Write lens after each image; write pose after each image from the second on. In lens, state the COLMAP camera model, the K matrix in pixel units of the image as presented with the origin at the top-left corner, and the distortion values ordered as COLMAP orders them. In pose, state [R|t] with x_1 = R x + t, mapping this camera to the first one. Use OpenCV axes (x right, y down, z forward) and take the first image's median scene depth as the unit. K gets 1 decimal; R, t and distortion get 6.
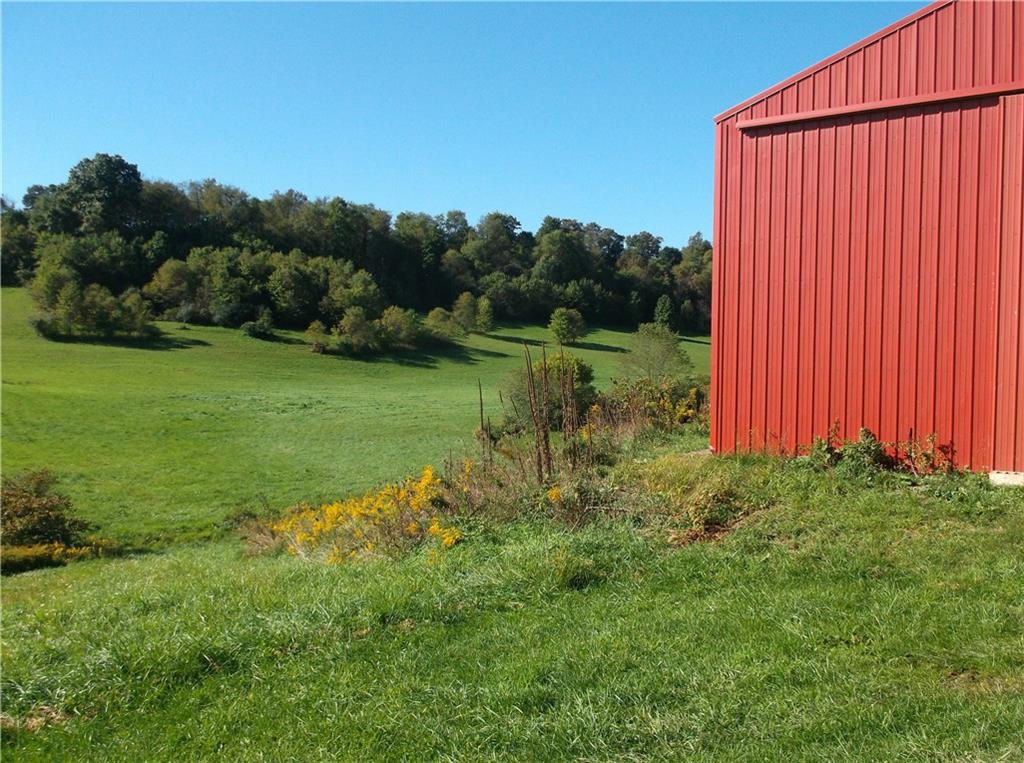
lens RADIAL K [[810.6, 0, 512.0], [0, 810.6, 381.5], [0, 0, 1]] dist [-0.001977, -0.001087]
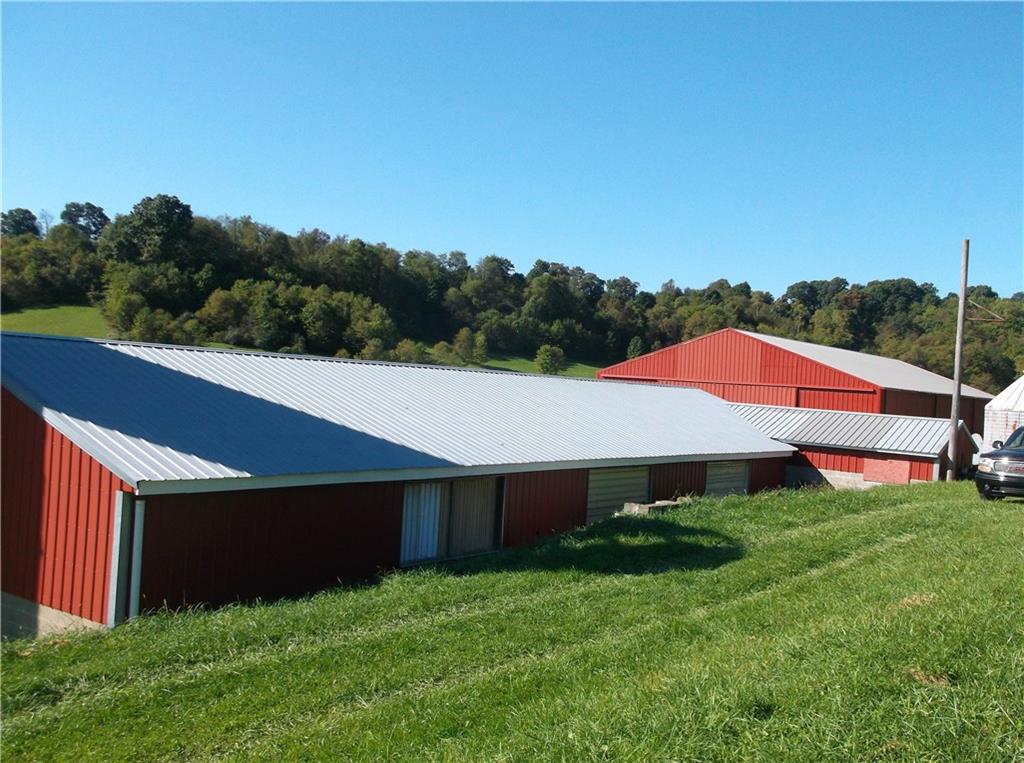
lens RADIAL K [[810.6, 0, 512.0], [0, 810.6, 381.5], [0, 0, 1]] dist [-0.001977, -0.001087]
pose [[0.998443, 0.051300, 0.021894, -0.010895], [-0.050798, 0.998446, -0.022901, -0.009290], [-0.023035, 0.021753, 0.999498, -0.161196]]
